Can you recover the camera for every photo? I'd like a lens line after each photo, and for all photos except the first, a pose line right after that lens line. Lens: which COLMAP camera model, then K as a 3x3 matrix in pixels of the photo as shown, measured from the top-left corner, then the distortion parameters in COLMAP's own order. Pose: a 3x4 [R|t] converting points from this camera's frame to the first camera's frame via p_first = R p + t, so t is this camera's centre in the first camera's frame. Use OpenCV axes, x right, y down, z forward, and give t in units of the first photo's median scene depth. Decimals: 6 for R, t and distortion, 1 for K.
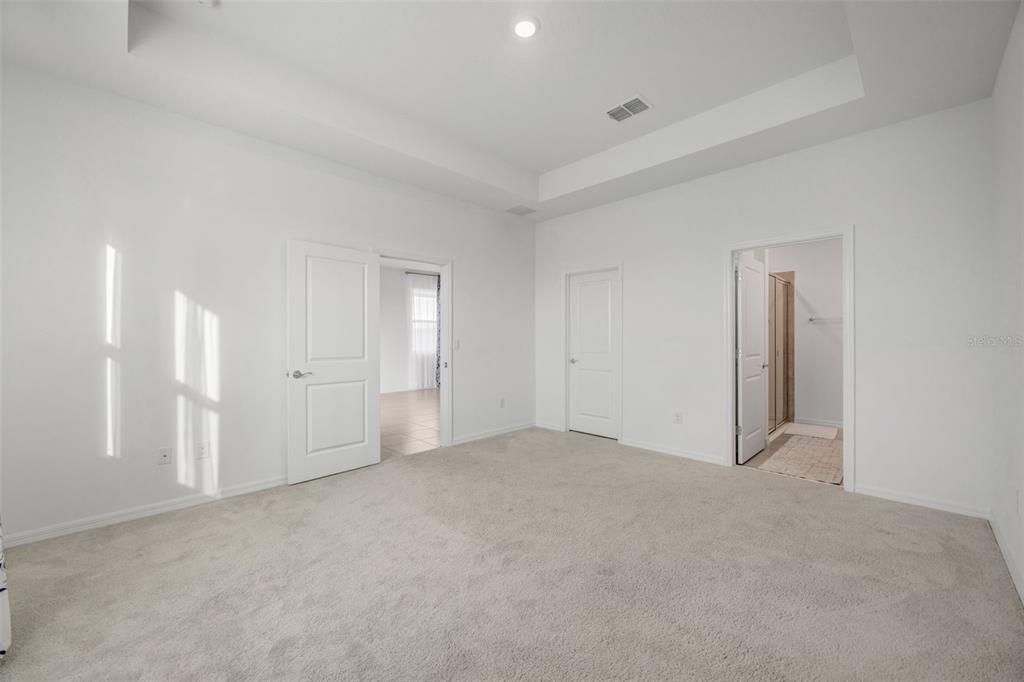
lens RADIAL K [[395.5, 0, 516.3], [0, 395.5, 339.9], [0, 0, 1]] dist [-0.011973, -0.000312]
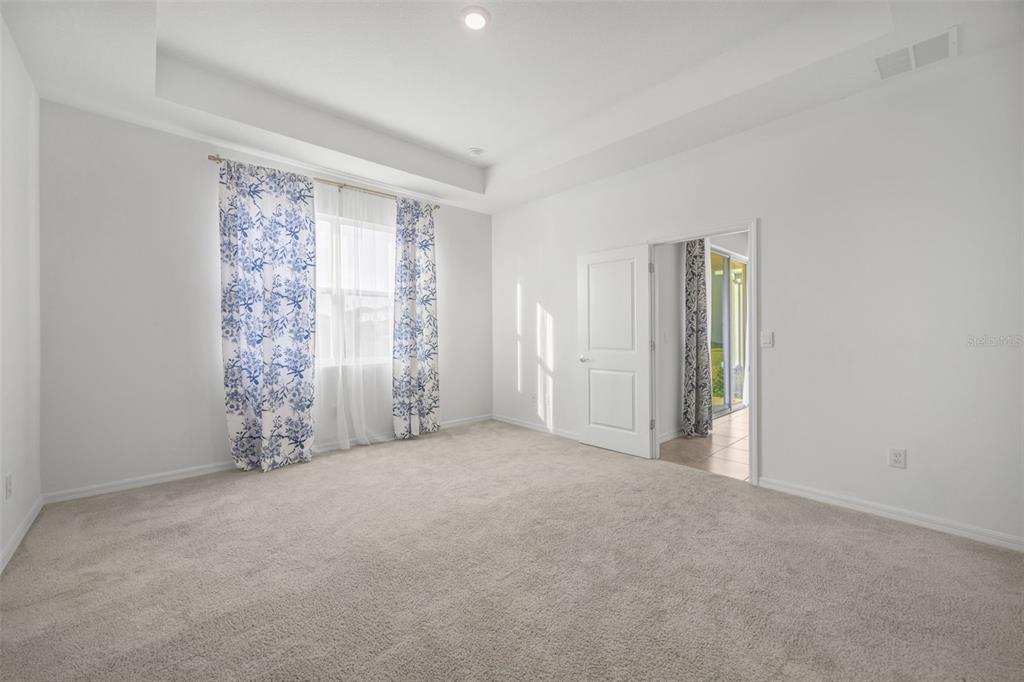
lens RADIAL K [[395.5, 0, 515.7], [0, 395.5, 331.4], [0, 0, 1]] dist [-0.011973, -0.000312]
pose [[-0.032212, 0.001776, -0.999479, 0.826324], [-0.007945, 0.999966, 0.002033, -0.003286], [0.999449, 0.008006, -0.032197, 0.911322]]
